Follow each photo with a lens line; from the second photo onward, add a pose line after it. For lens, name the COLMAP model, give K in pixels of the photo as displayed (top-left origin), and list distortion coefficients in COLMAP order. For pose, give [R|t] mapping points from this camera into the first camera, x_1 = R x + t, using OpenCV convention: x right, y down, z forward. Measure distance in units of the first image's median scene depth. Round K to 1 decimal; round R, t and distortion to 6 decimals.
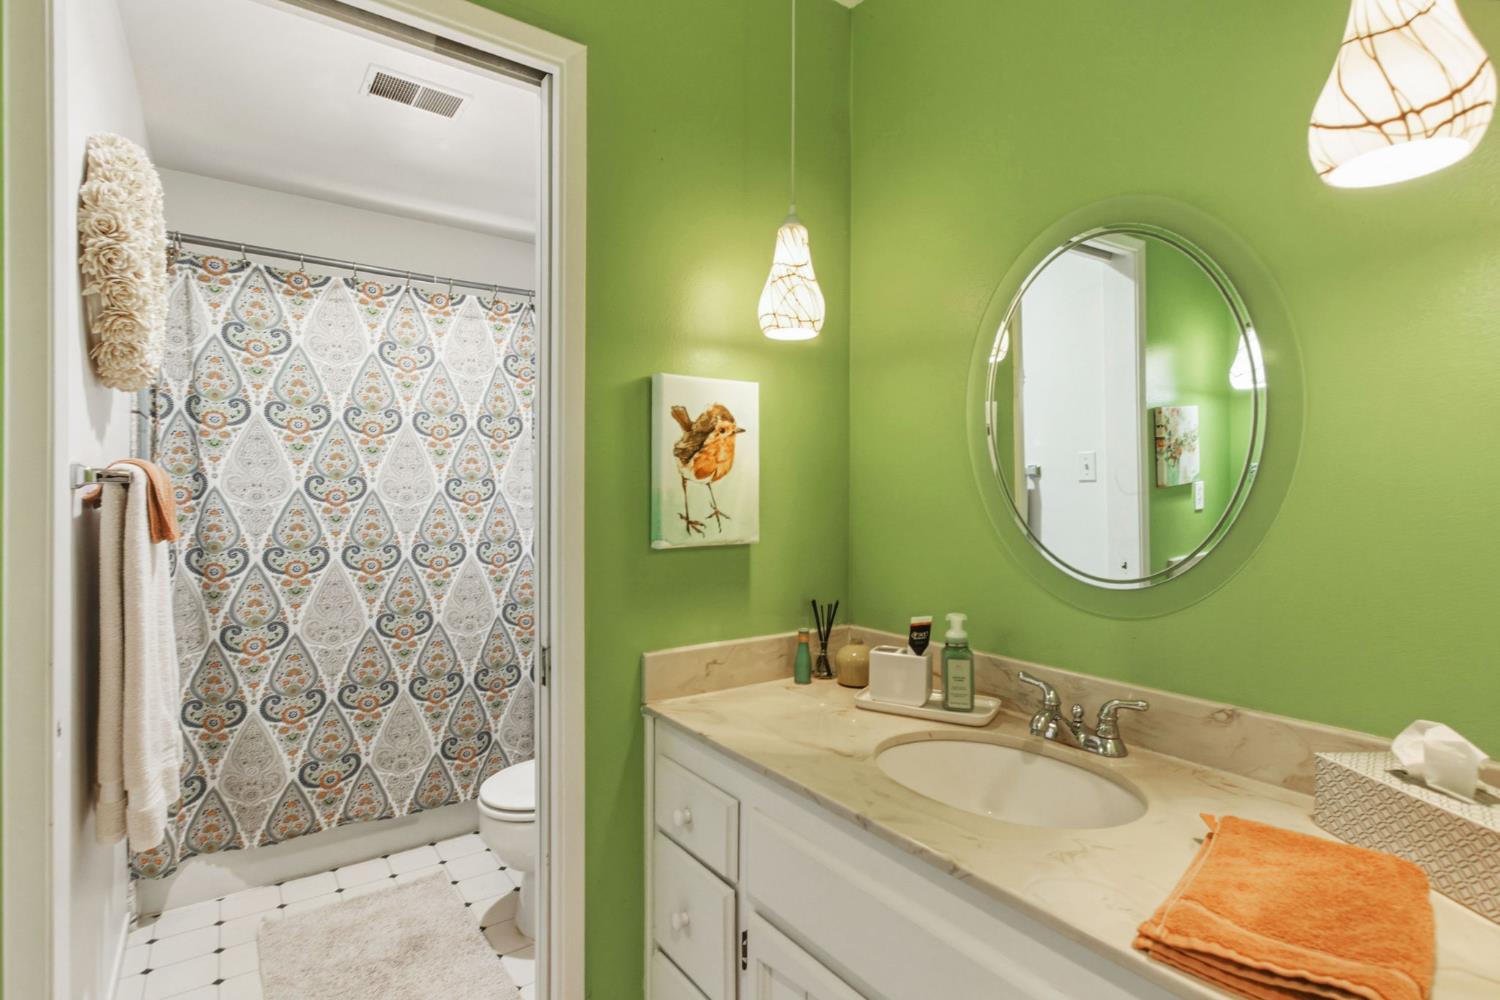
lens RADIAL K [[724.3, 0, 749.1], [0, 724.3, 494.0], [0, 0, 1]] dist [0.001082, 0.000034]
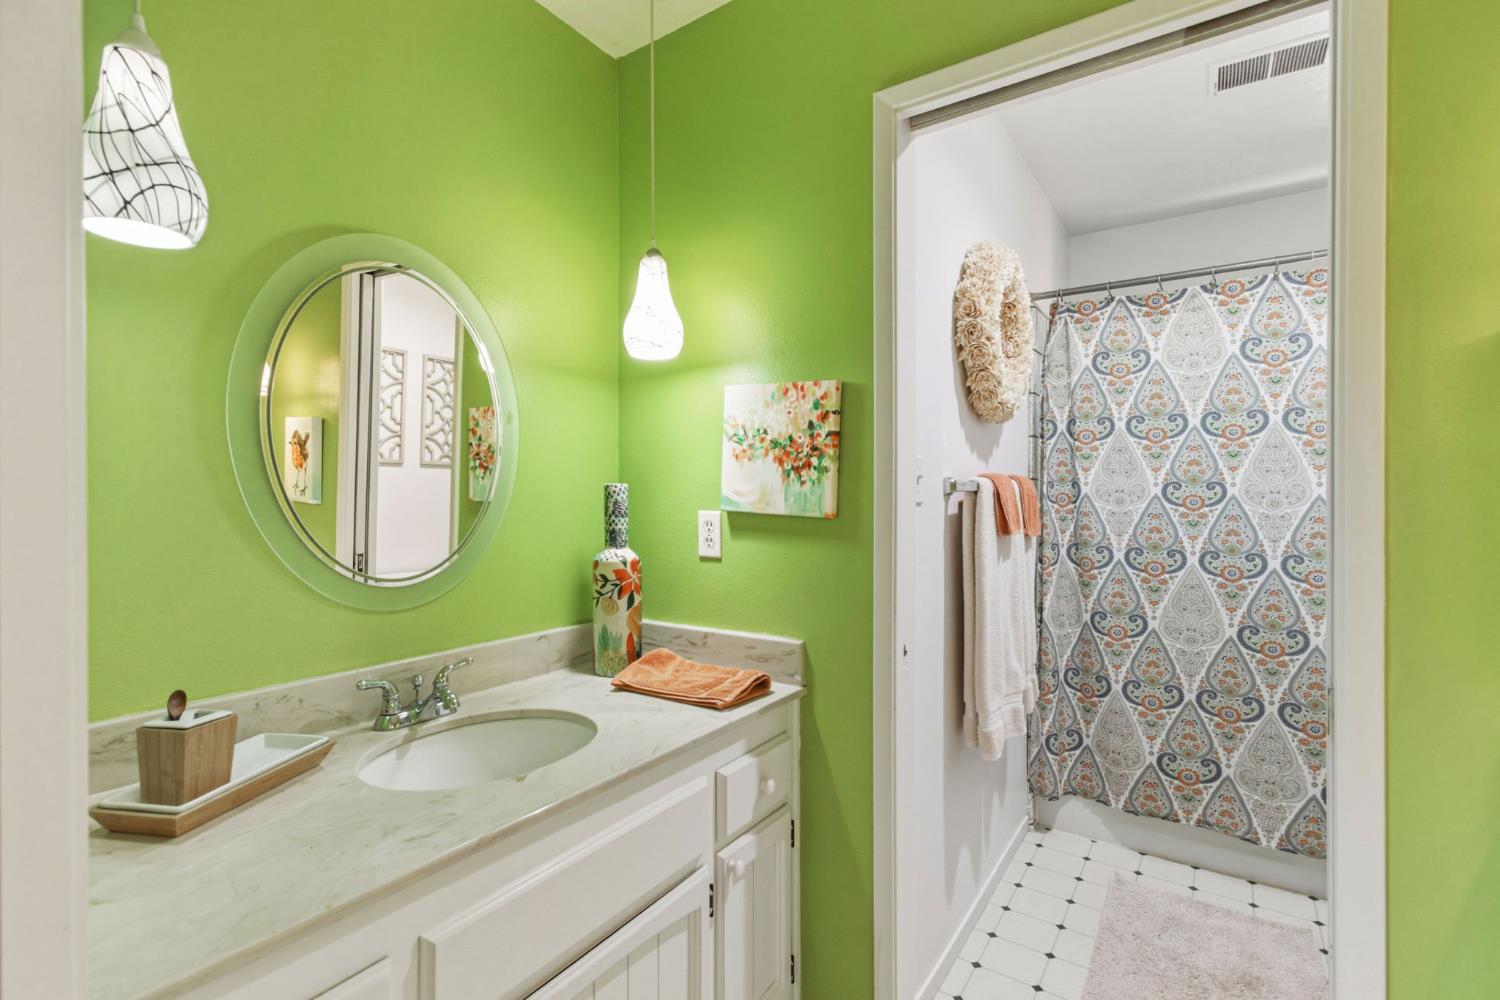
lens RADIAL K [[697.8, 0, 748.9], [0, 697.8, 497.2], [0, 0, 1]] dist [-0.004271, -0.001116]
pose [[0.328655, -0.001926, -0.944448, 0.157549], [-0.001684, 0.999995, -0.002625, 0.001025], [0.944448, 0.002453, 0.328650, 0.090351]]
